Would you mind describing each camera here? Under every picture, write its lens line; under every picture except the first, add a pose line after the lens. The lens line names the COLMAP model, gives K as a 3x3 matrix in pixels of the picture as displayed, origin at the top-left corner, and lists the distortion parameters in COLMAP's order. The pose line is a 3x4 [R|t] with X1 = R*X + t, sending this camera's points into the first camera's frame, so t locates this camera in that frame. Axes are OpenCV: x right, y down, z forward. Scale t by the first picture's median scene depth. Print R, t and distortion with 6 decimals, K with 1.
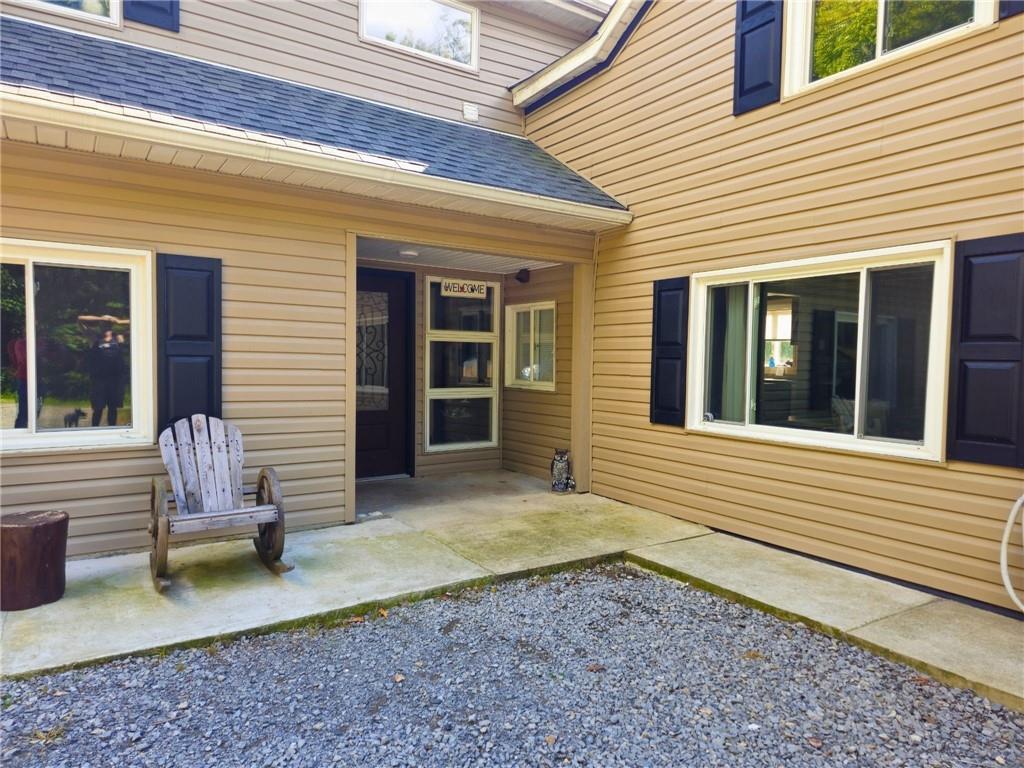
lens RADIAL K [[671.9, 0, 512.0], [0, 671.9, 384.0], [0, 0, 1]] dist [0.056558, -0.045082]
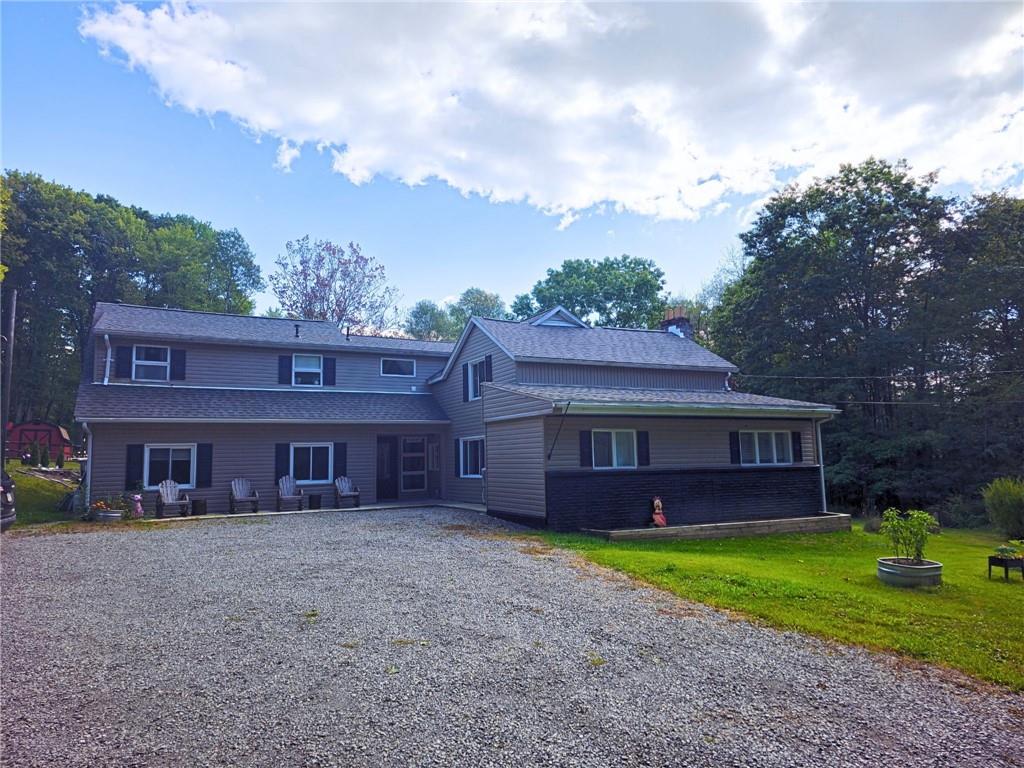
lens RADIAL K [[671.9, 0, 512.0], [0, 671.9, 384.0], [0, 0, 1]] dist [0.056558, -0.045082]
pose [[0.994499, -0.047020, -0.093594, 0.740432], [0.032848, 0.988505, -0.147578, 0.087016], [0.099457, 0.143692, 0.984612, -2.248863]]
